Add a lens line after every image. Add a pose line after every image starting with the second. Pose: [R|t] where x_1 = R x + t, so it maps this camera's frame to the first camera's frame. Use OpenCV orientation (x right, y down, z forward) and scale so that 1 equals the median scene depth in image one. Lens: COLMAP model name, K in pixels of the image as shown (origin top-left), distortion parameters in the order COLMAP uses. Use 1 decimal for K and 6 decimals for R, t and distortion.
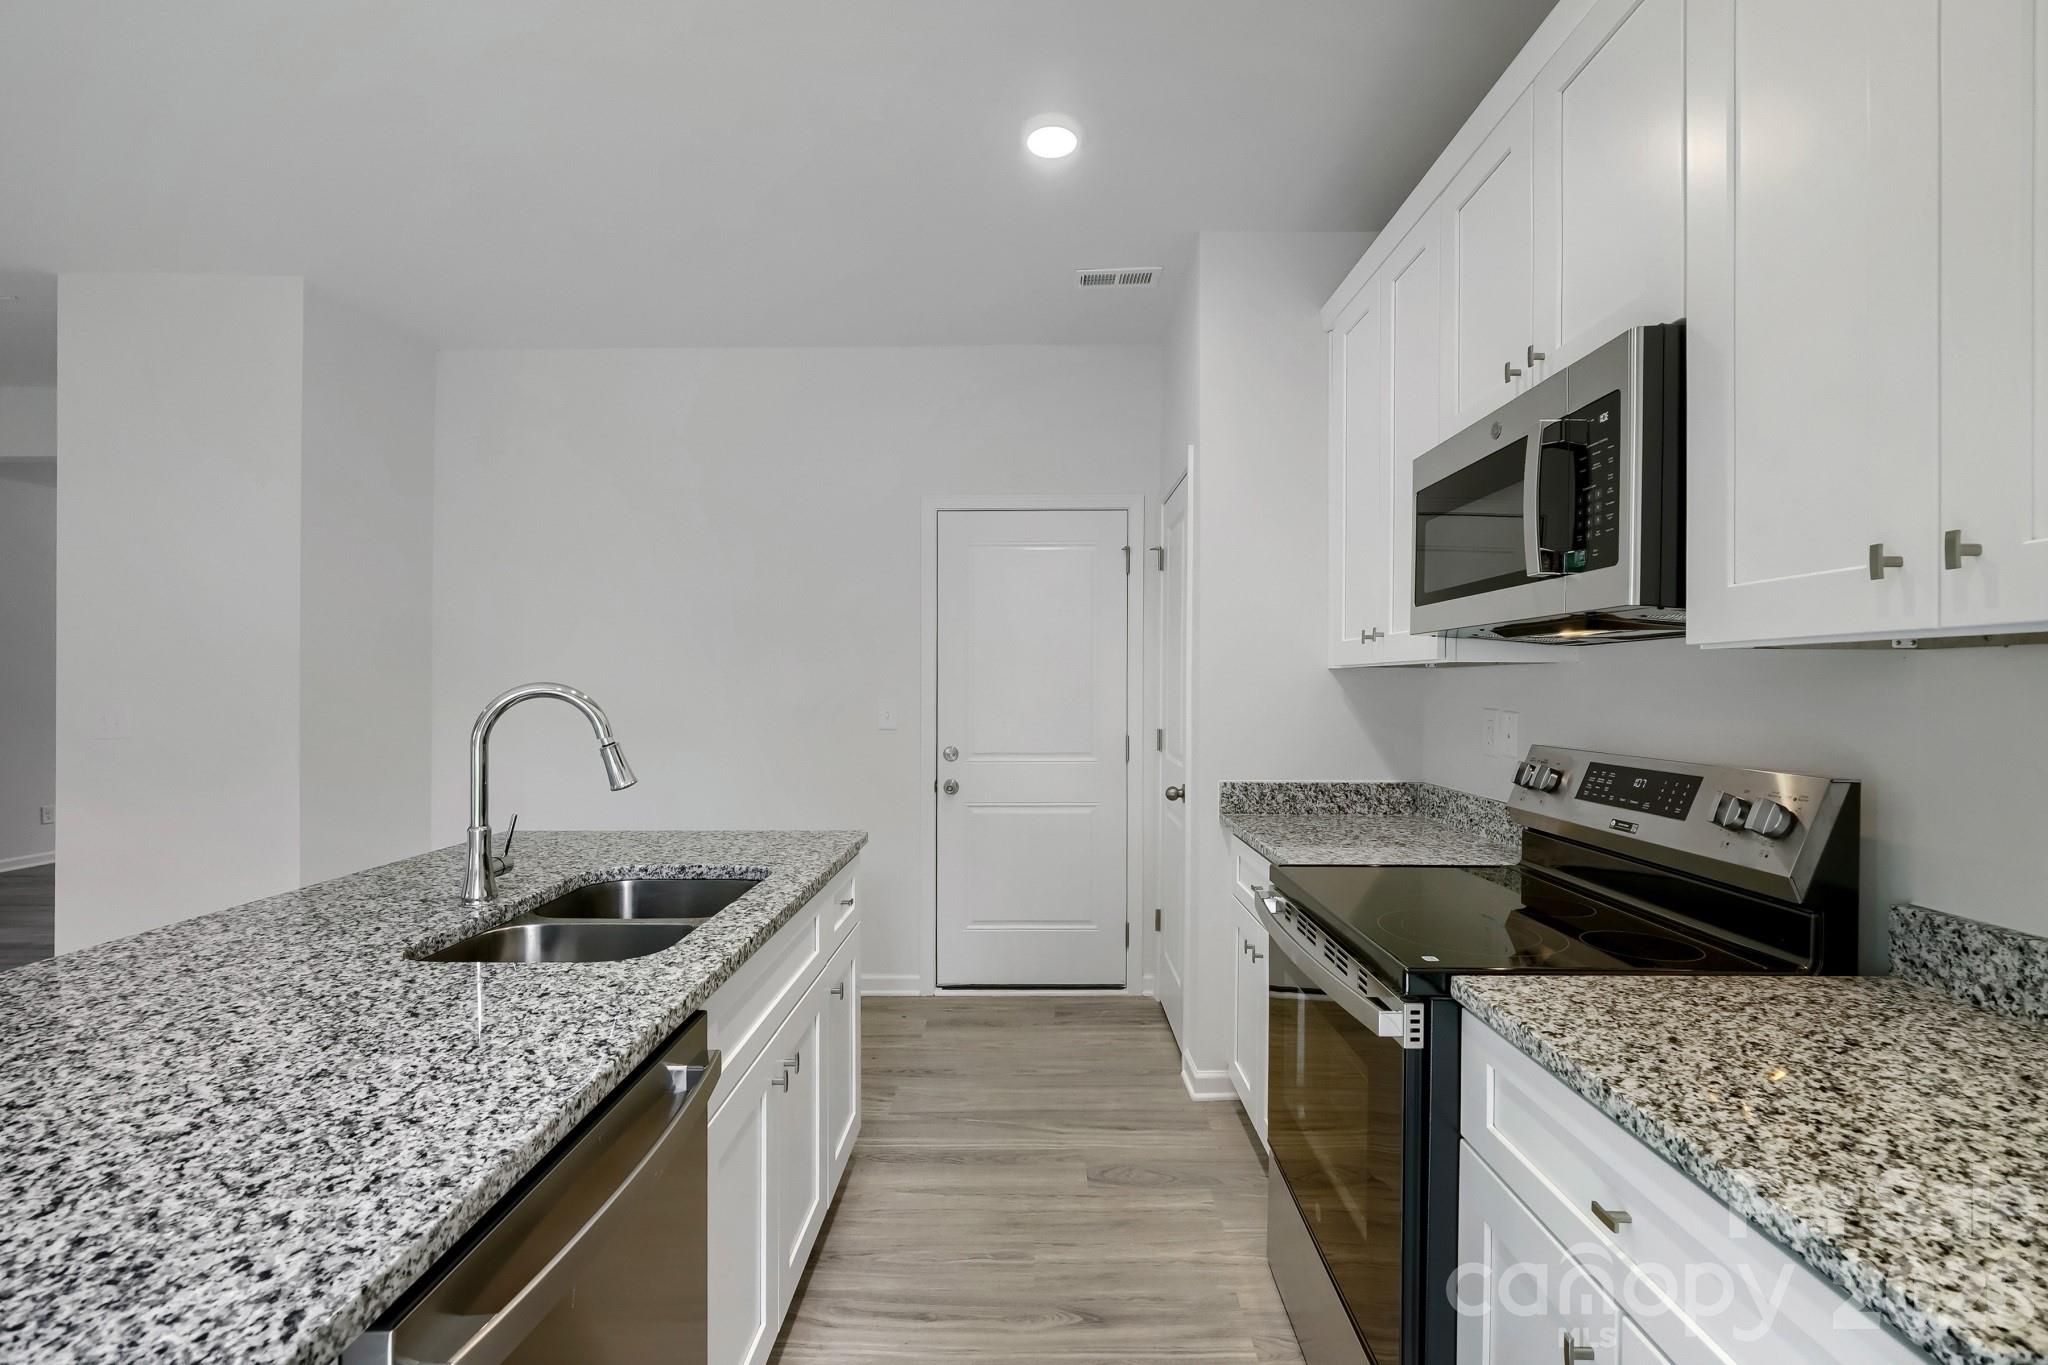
lens RADIAL K [[876.9, 0, 1024.0], [0, 876.9, 682.5], [0, 0, 1]] dist [-0.003686, -0.000338]
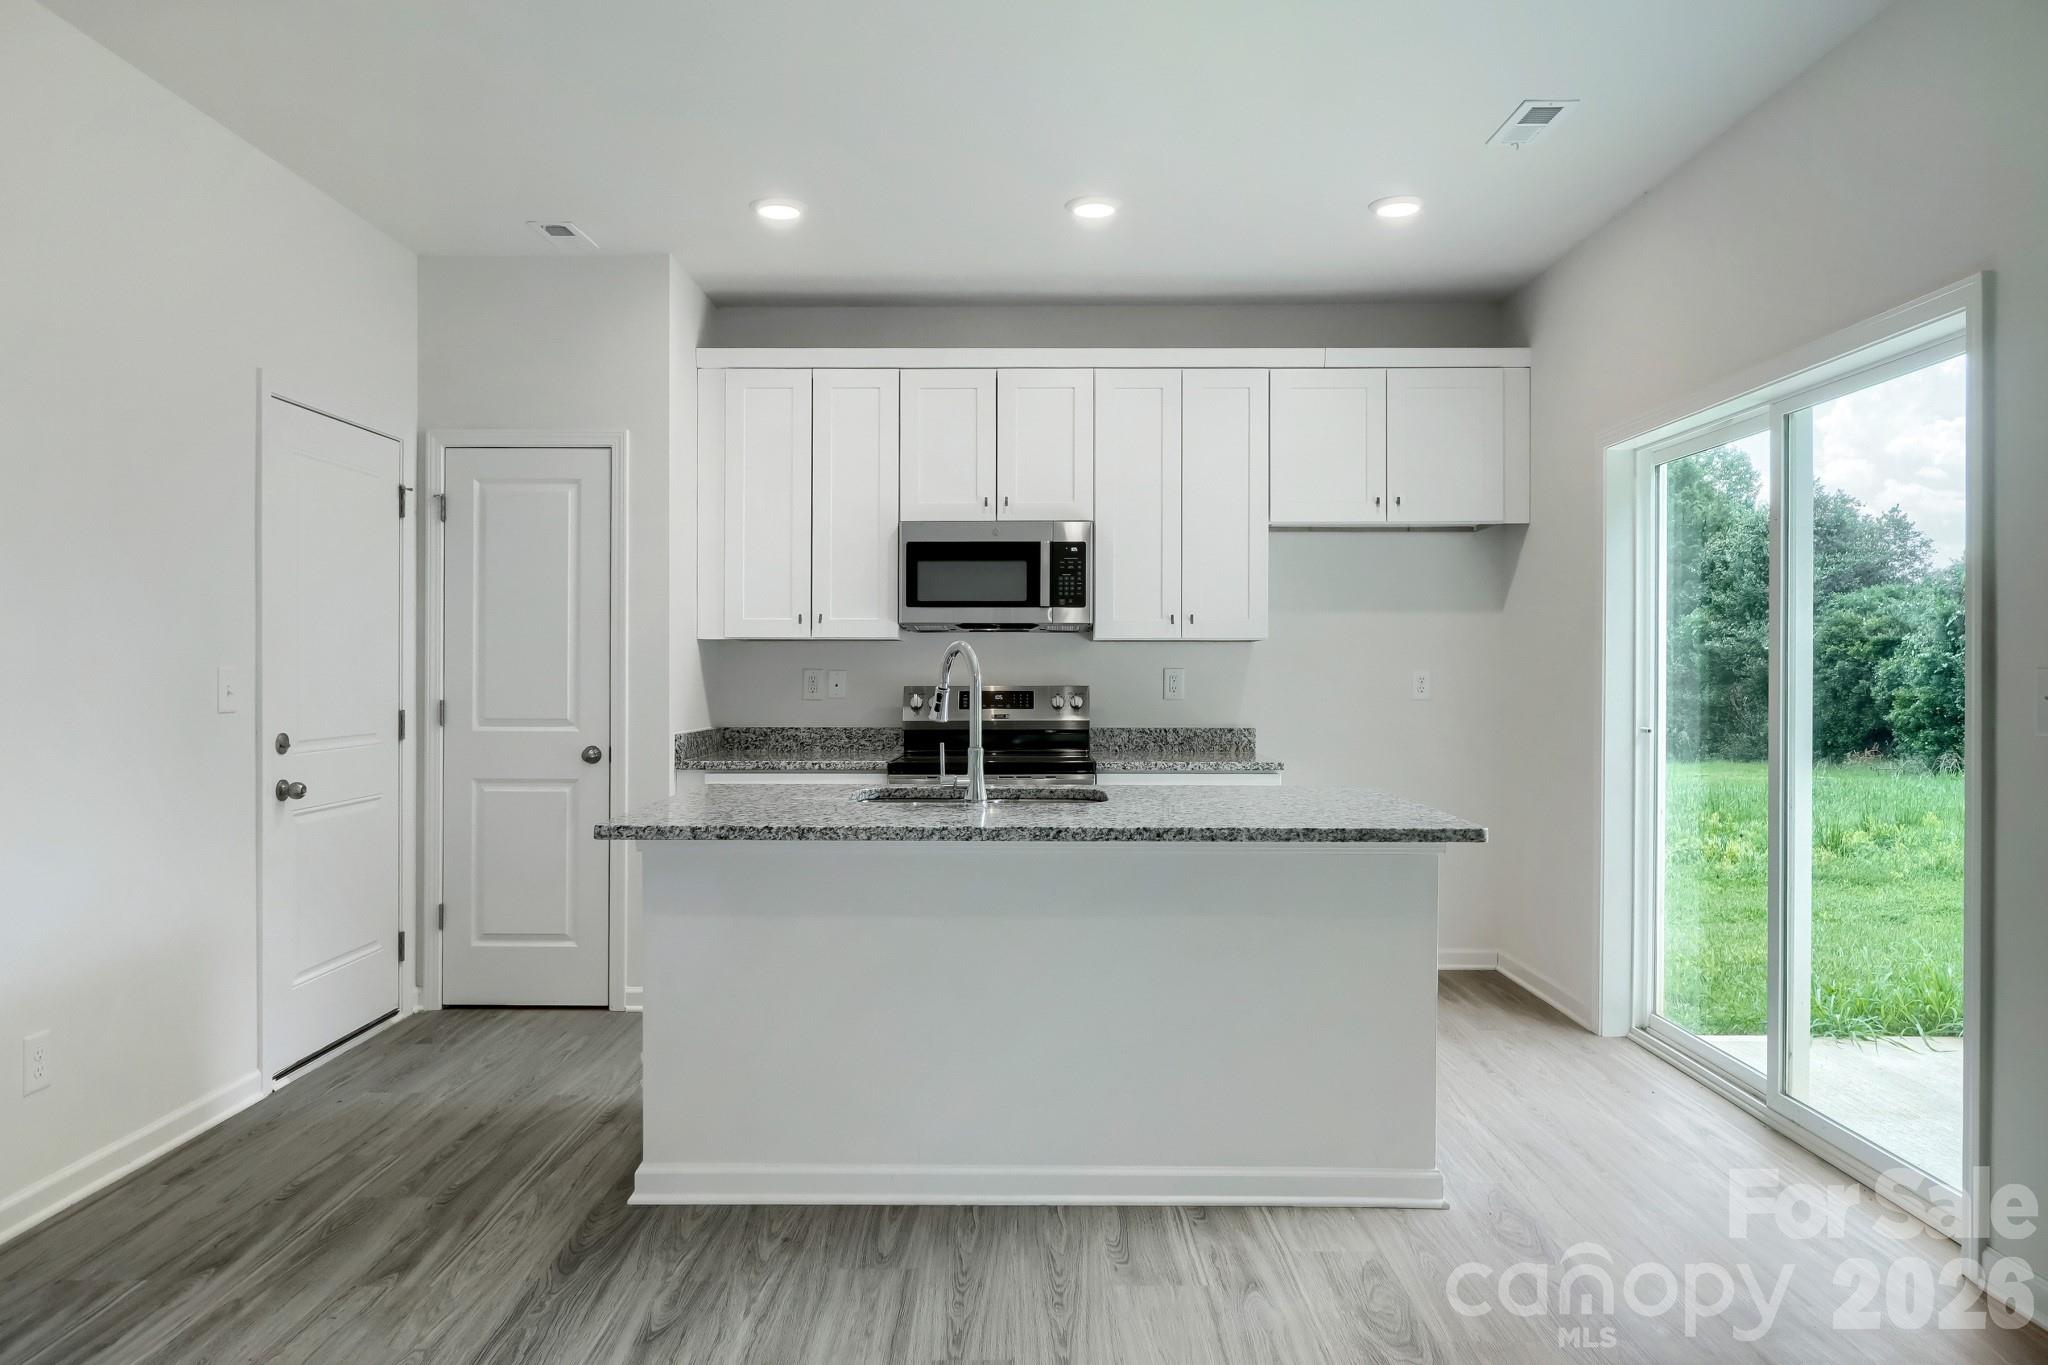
lens RADIAL K [[1352.9, 0, 1024.0], [0, 1352.9, 682.5], [0, 0, 1]] dist [0.007346, 0.002378]
pose [[-0.001799, -0.009370, 0.999954, -2.445924], [-0.005739, 0.999940, 0.009359, 0.040042], [-0.999982, -0.005722, -0.001853, 0.848057]]
